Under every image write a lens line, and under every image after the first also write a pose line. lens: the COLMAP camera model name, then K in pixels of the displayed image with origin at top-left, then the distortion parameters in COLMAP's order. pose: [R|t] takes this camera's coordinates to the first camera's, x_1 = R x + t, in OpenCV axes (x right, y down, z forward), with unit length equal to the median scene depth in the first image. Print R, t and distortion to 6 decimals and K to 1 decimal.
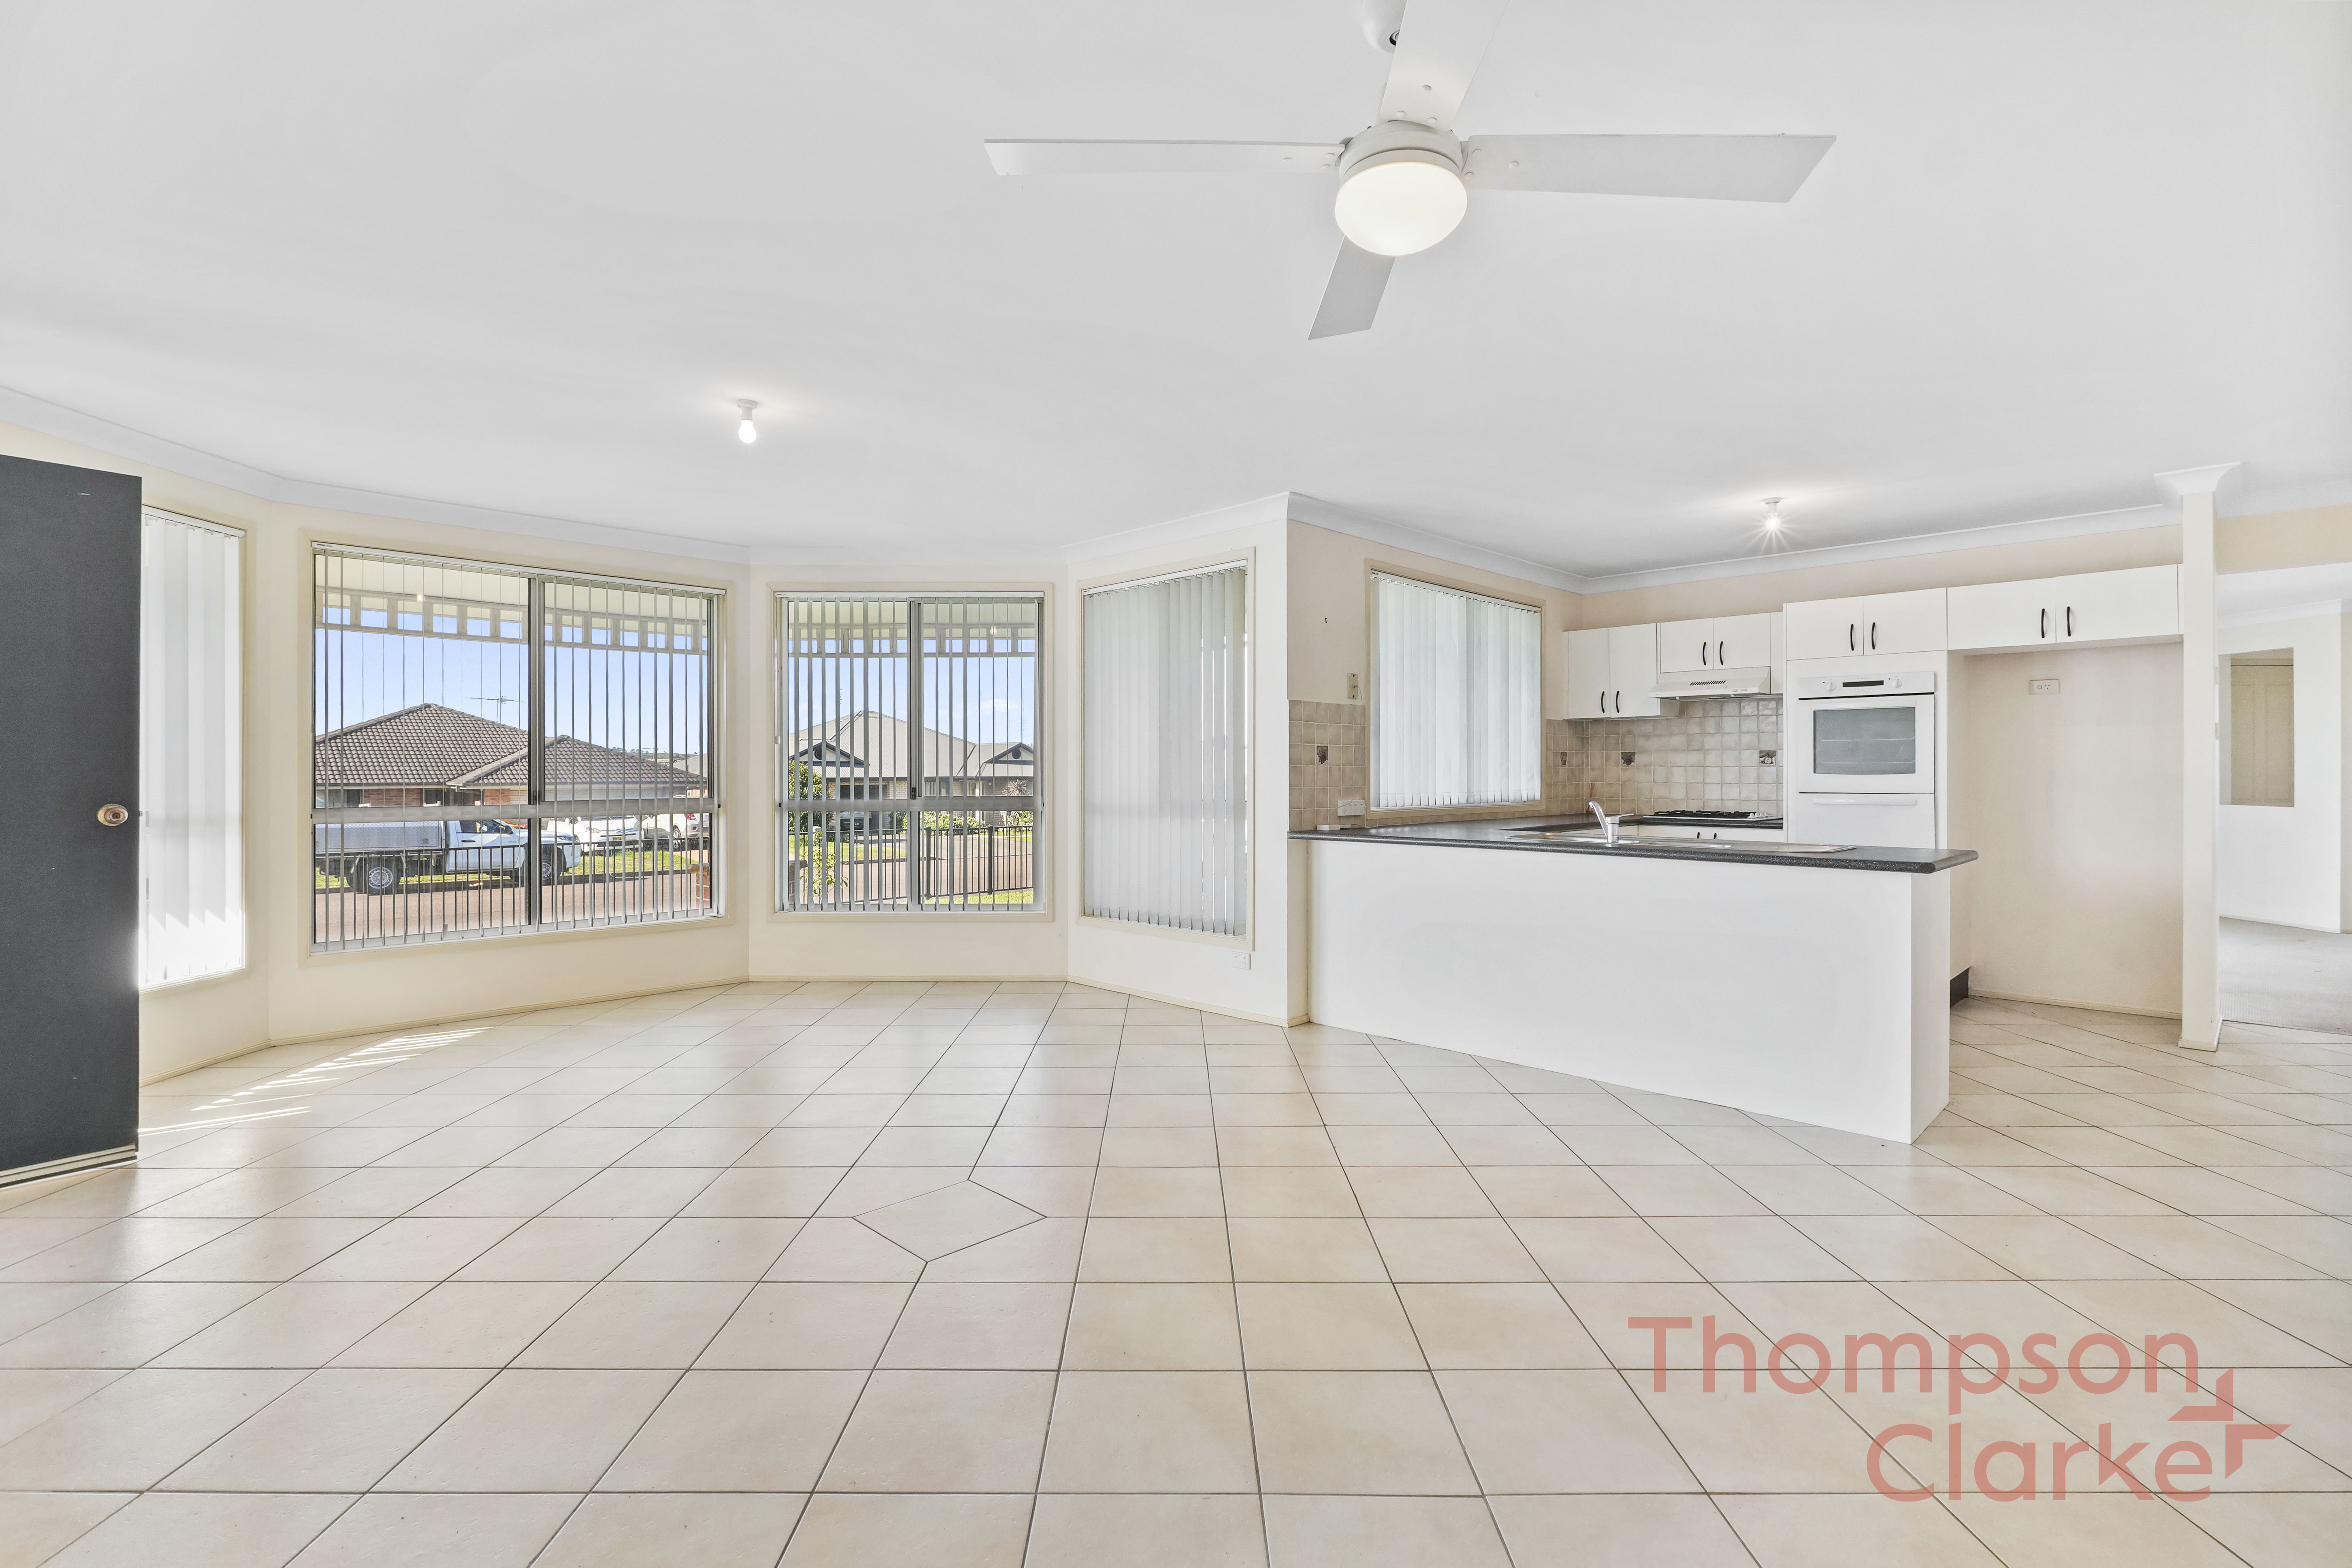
lens RADIAL K [[1110.3, 0, 1182.7], [0, 1110.3, 784.3], [0, 0, 1]] dist [-0.003425, 0.000417]
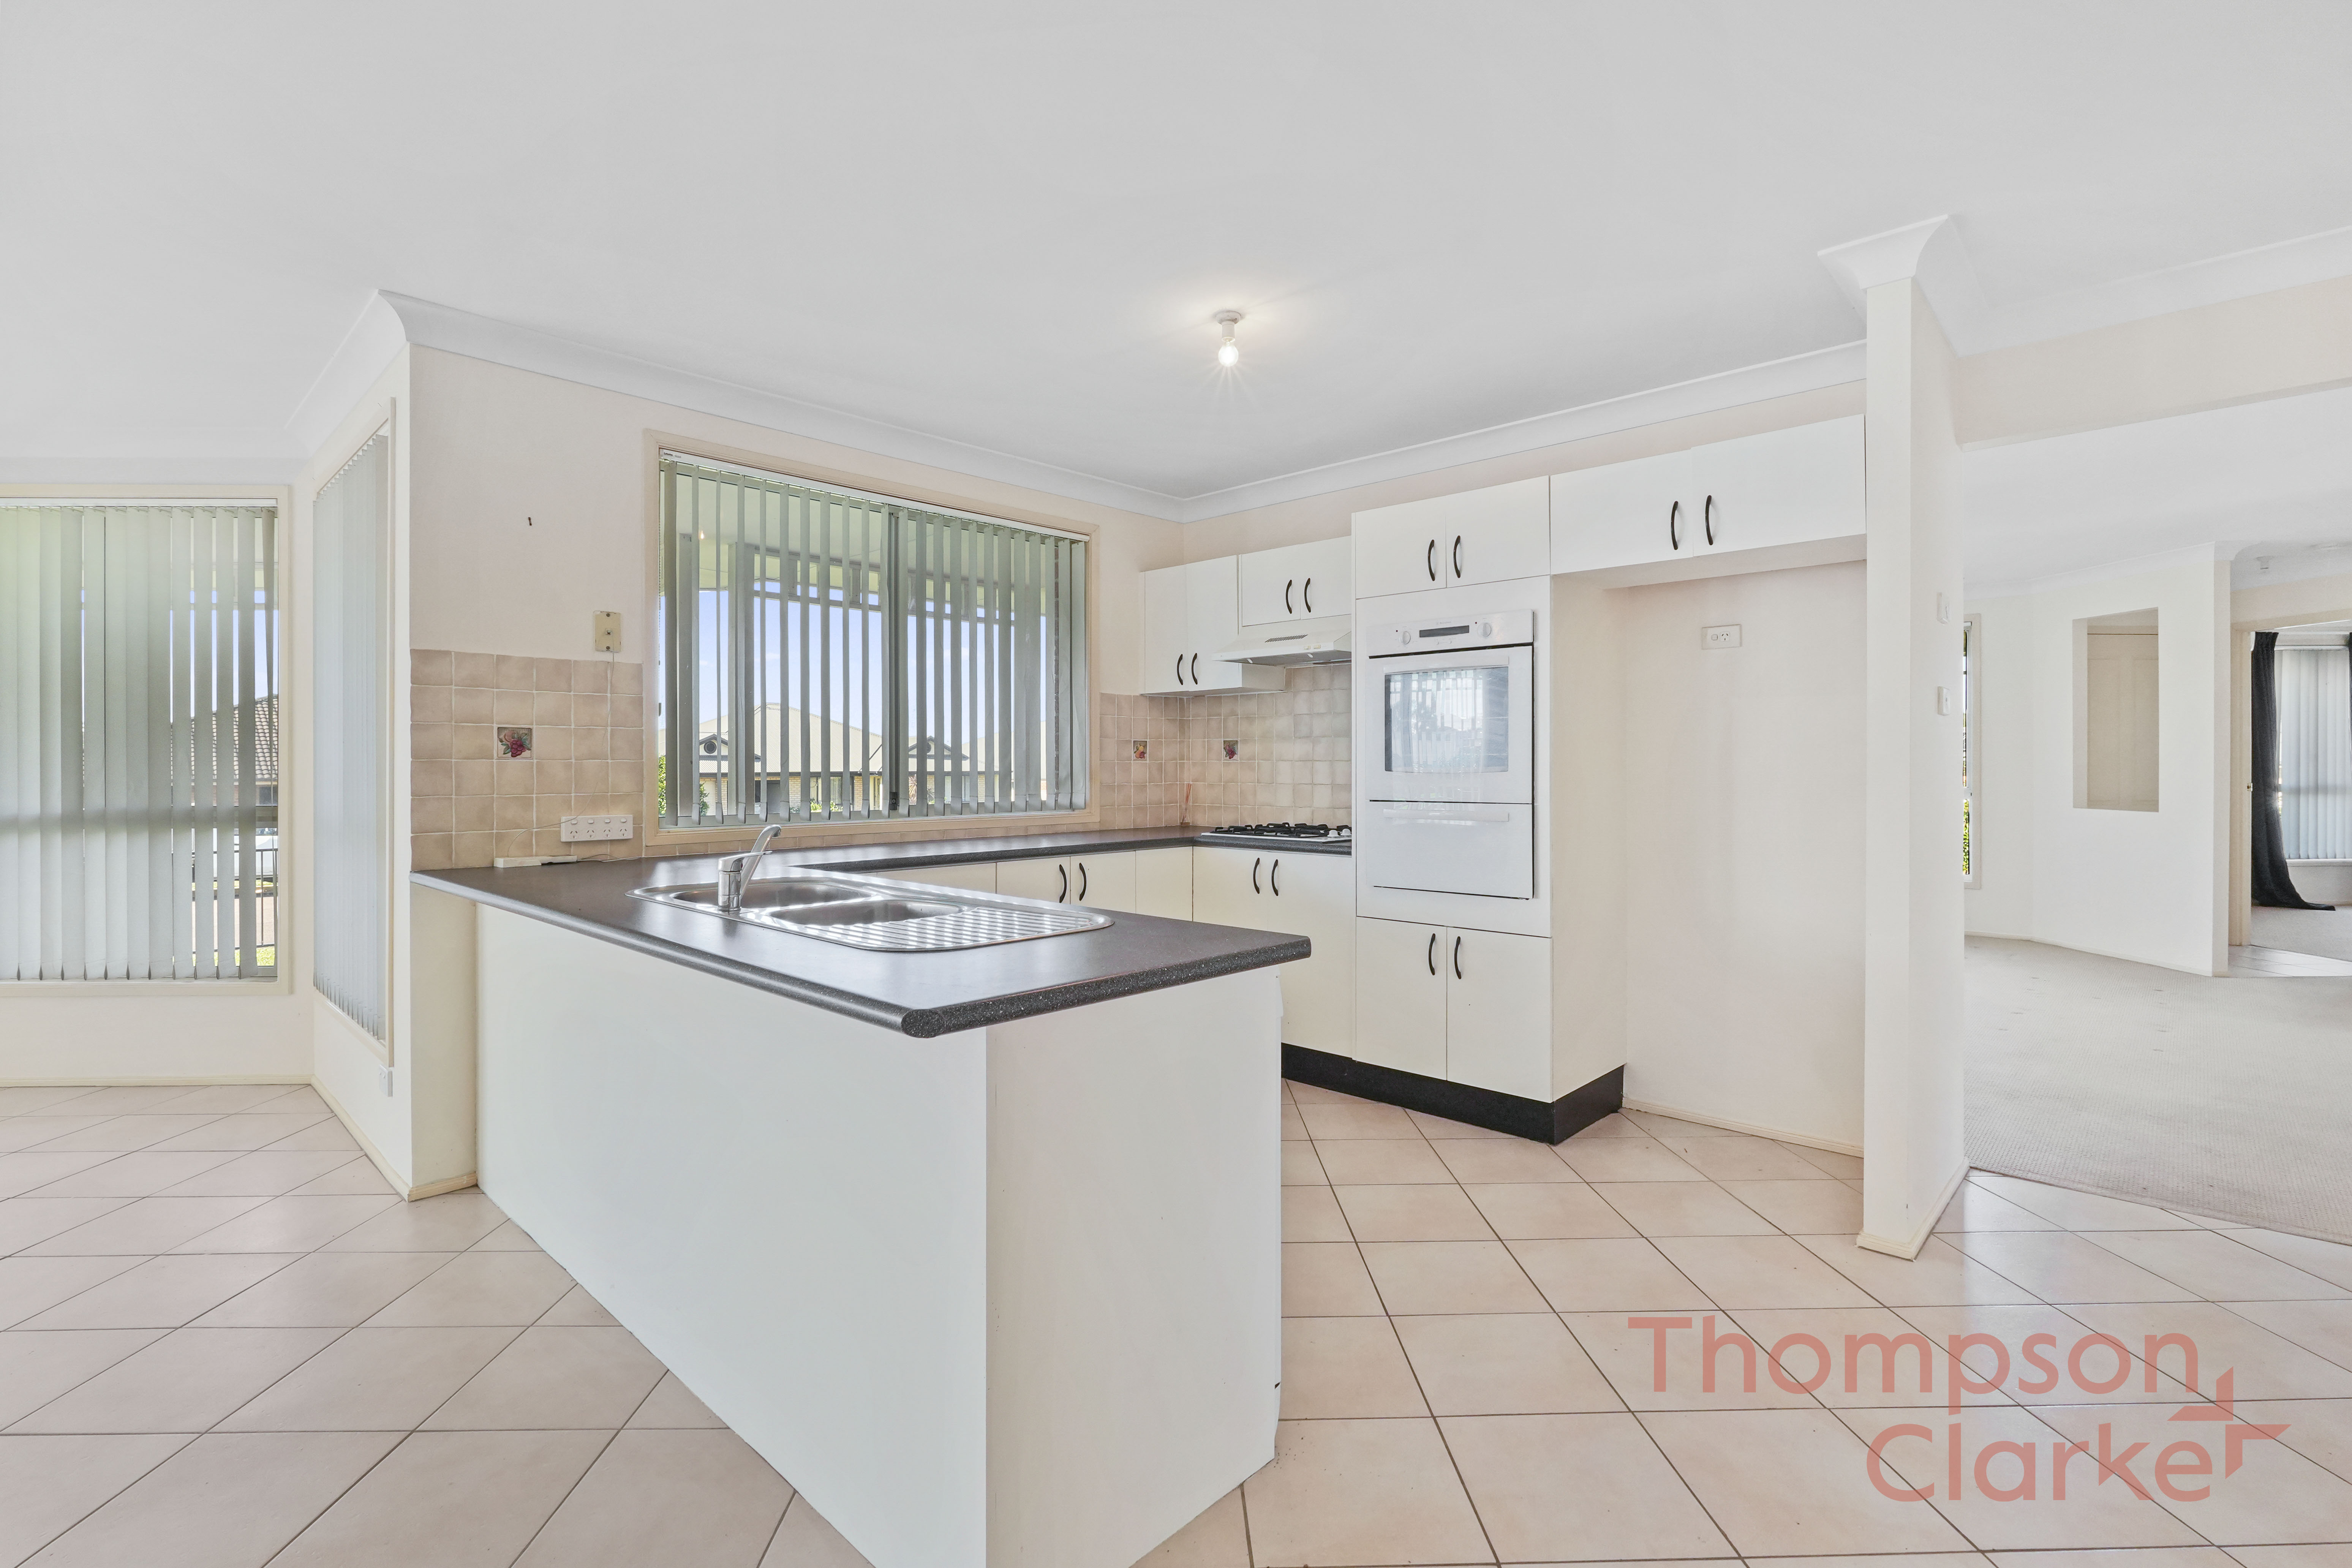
lens RADIAL K [[1110.3, 0, 1168.5], [0, 1110.3, 778.8], [0, 0, 1]] dist [-0.003425, 0.000417]
pose [[0.999698, -0.001518, 0.024528, 0.422687], [0.001536, 0.999999, -0.000715, -0.004715], [-0.024527, 0.000752, 0.999699, 0.346991]]
